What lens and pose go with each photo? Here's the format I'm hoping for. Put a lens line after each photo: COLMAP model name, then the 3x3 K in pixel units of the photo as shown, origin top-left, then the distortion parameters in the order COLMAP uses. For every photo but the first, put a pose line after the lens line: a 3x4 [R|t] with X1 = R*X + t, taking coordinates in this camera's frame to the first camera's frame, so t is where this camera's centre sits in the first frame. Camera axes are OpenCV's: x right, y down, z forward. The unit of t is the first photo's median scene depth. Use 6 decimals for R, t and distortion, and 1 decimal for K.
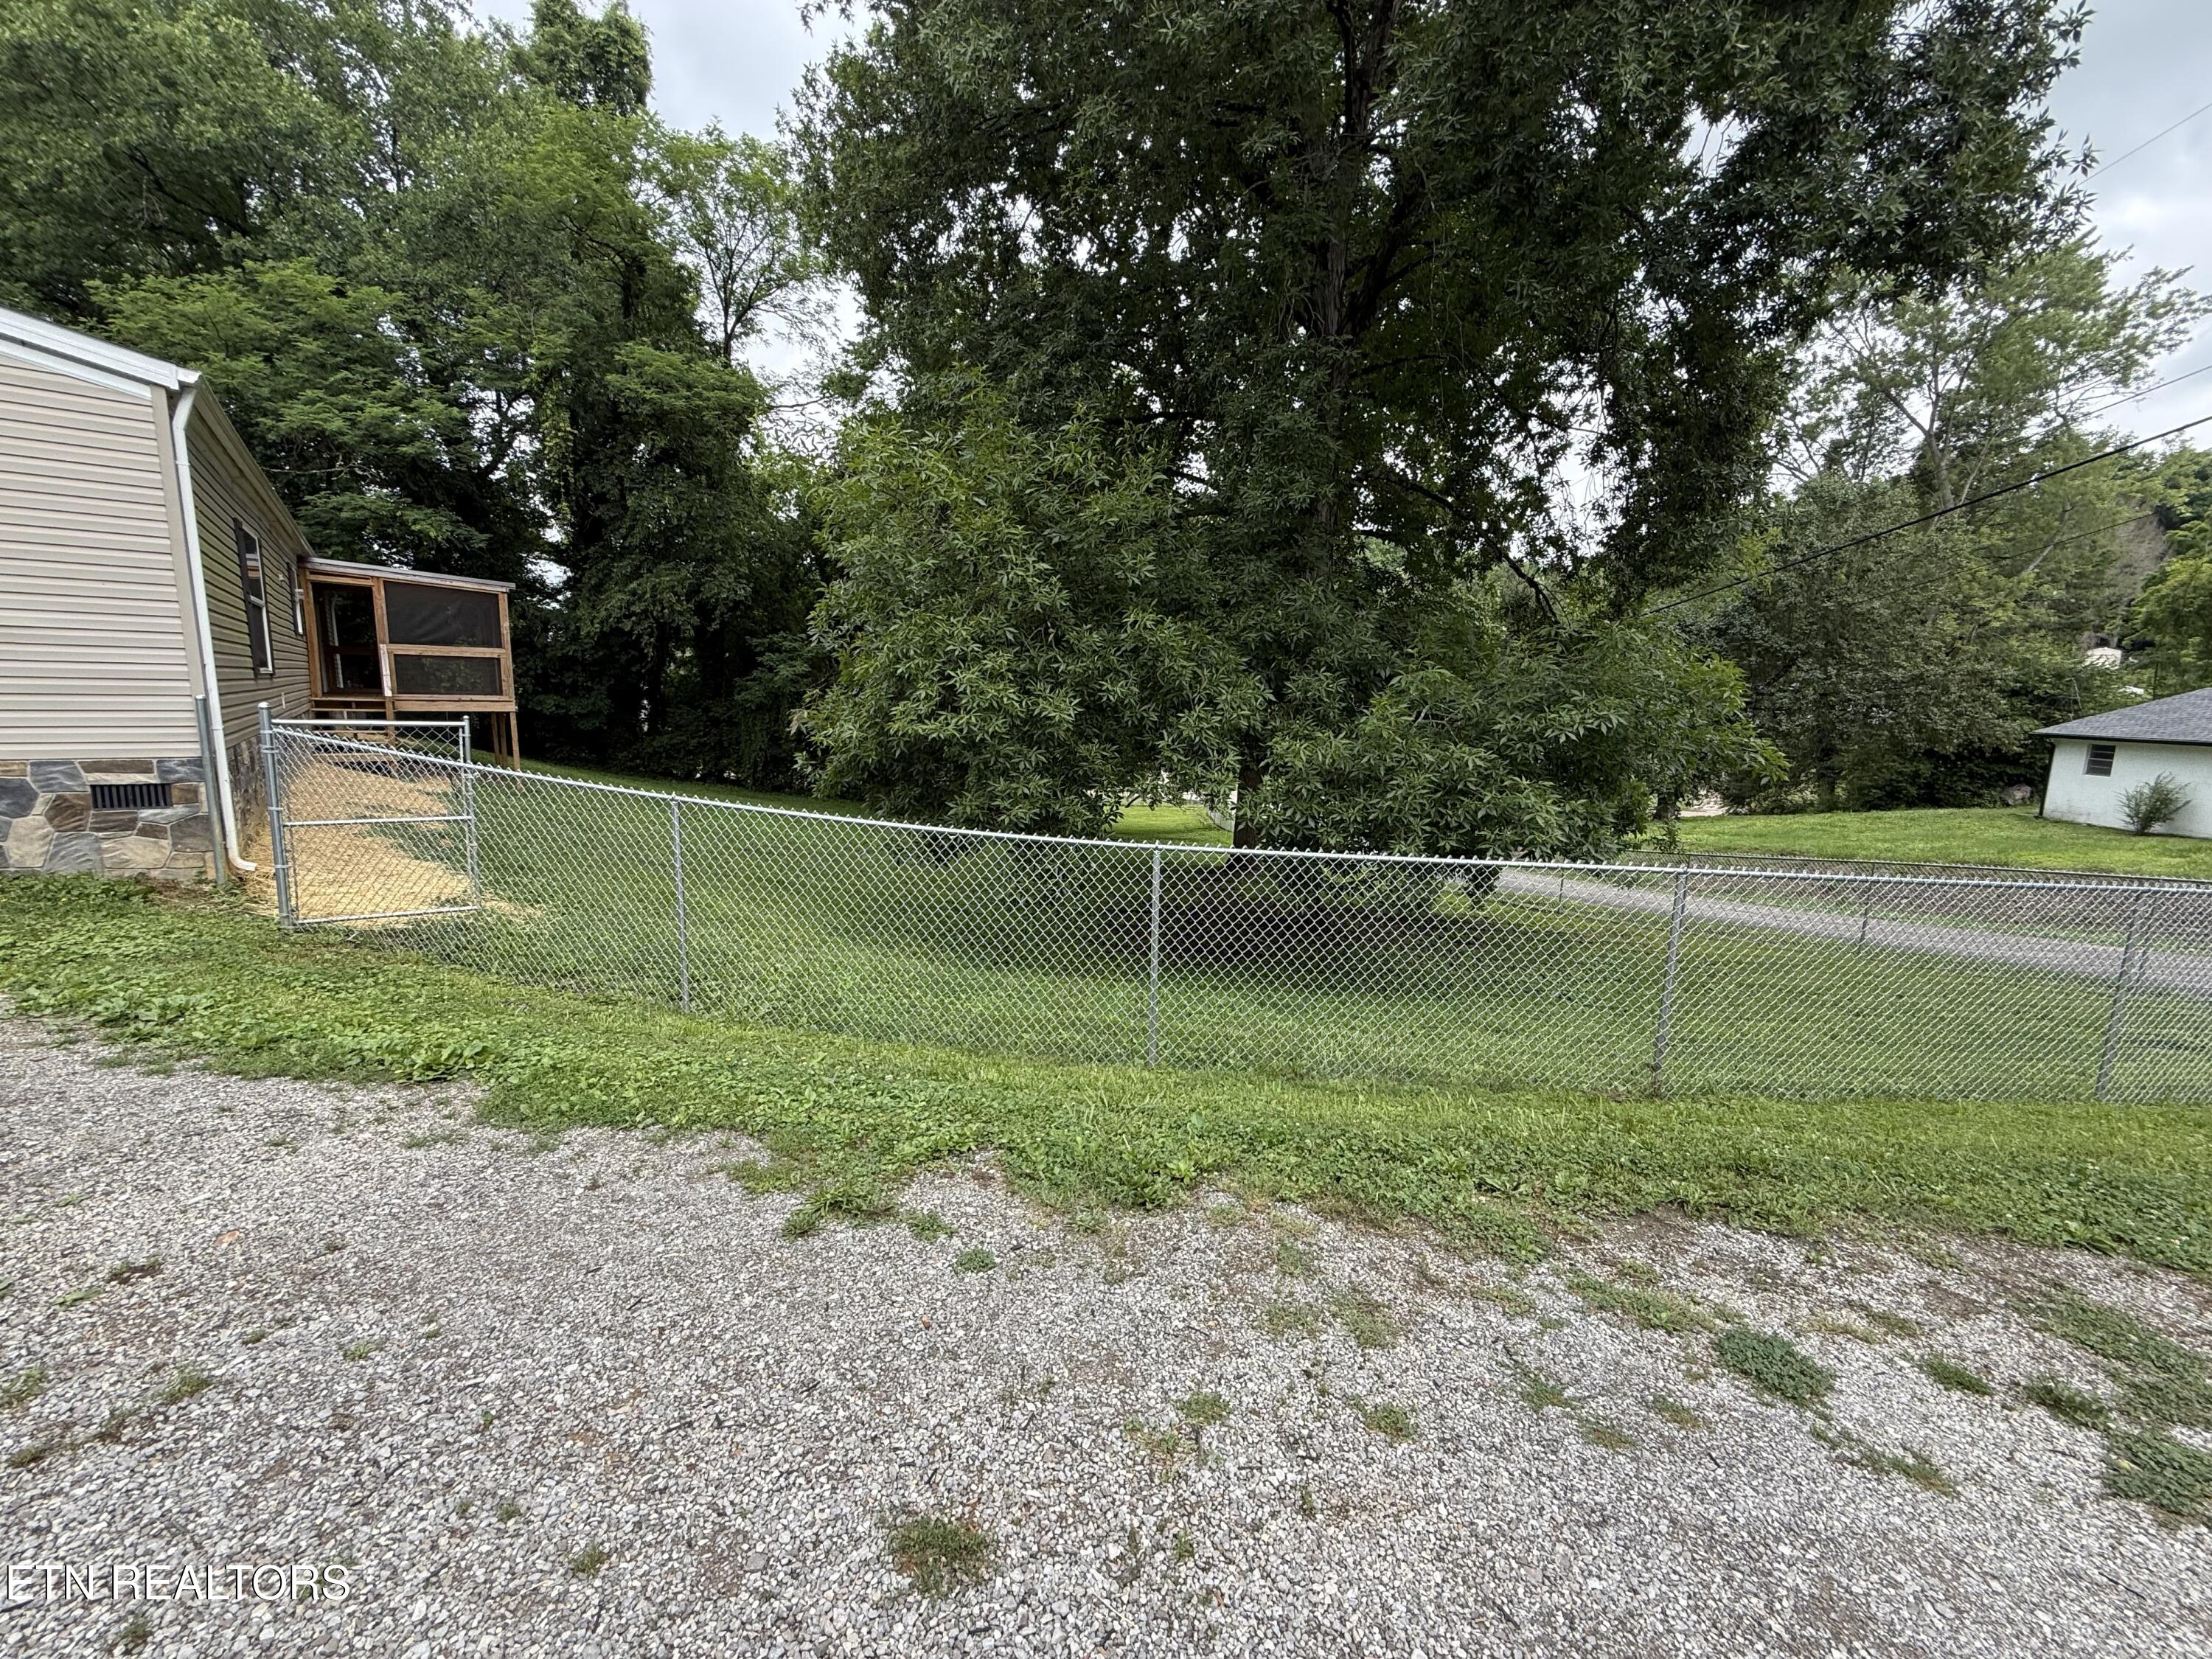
lens RADIAL K [[883.9, 0, 1102.2], [0, 883.9, 833.3], [0, 0, 1]] dist [-0.000002, -0.000126]
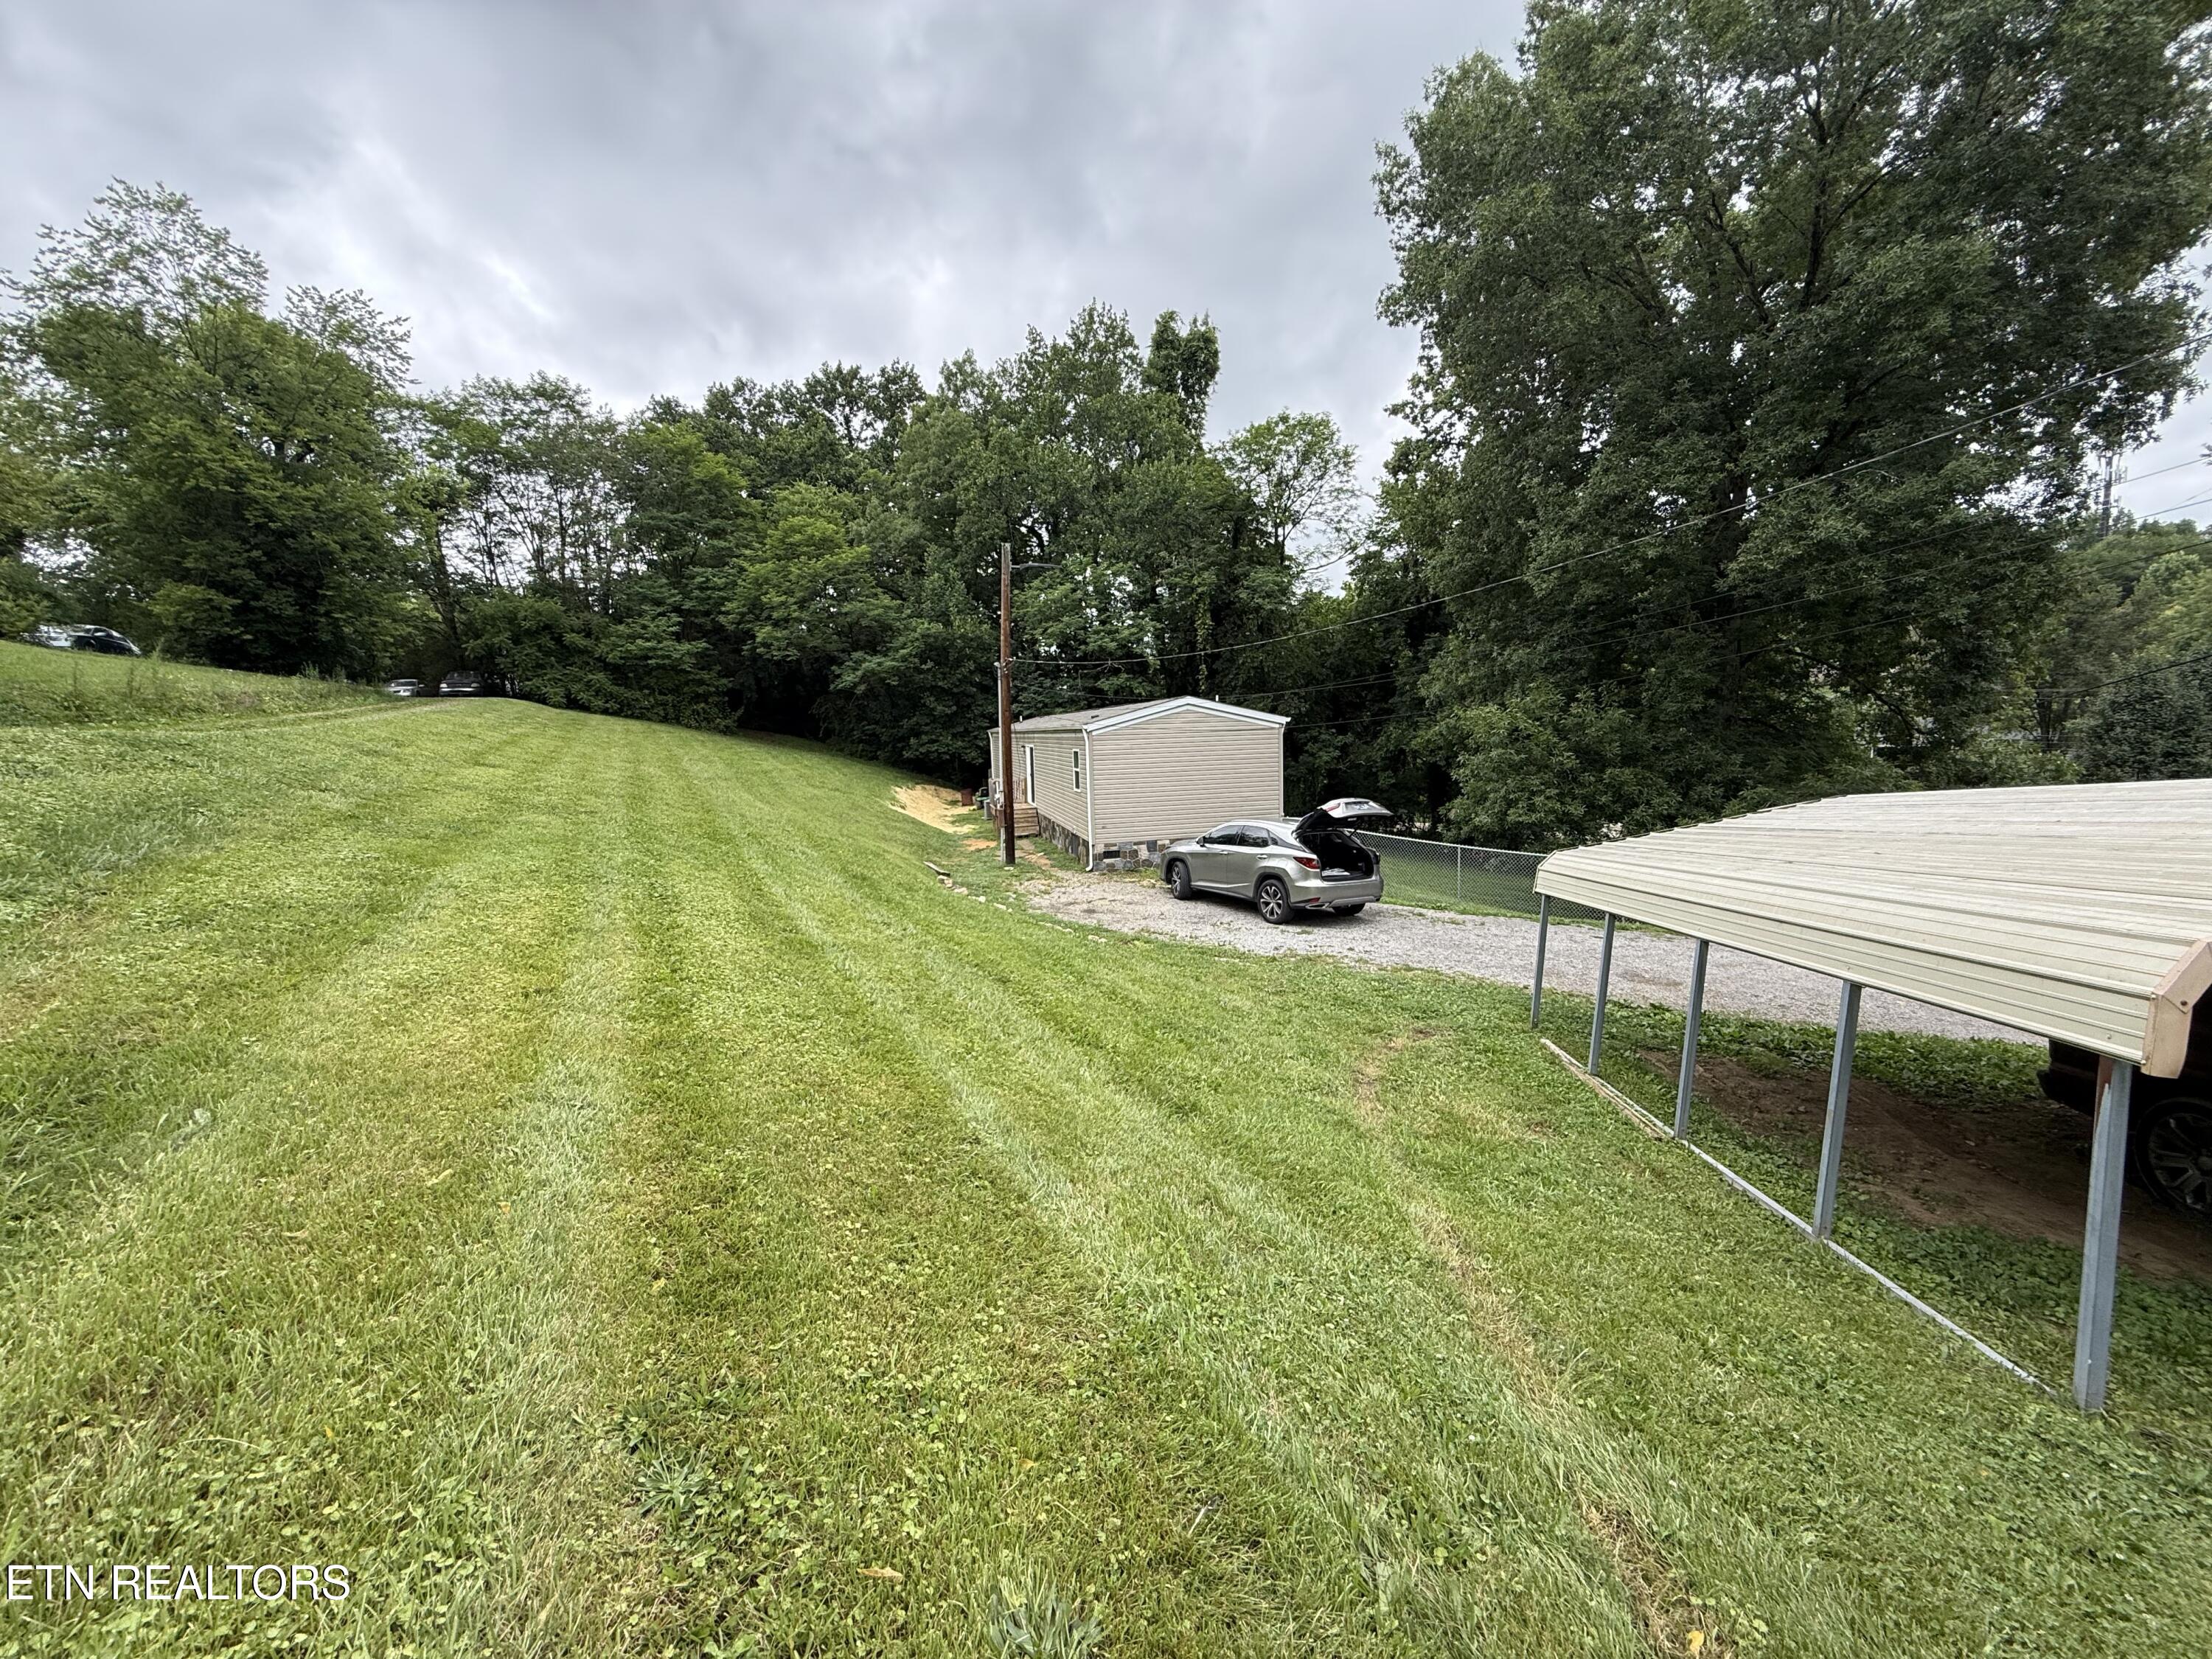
lens RADIAL K [[883.9, 0, 1102.2], [0, 883.9, 833.3], [0, 0, 1]] dist [-0.000002, -0.000126]
pose [[0.898302, -0.001664, -0.439376, -0.155074], [-0.019660, 0.998839, -0.043978, 0.063160], [0.438939, 0.048144, 0.897226, -1.824728]]
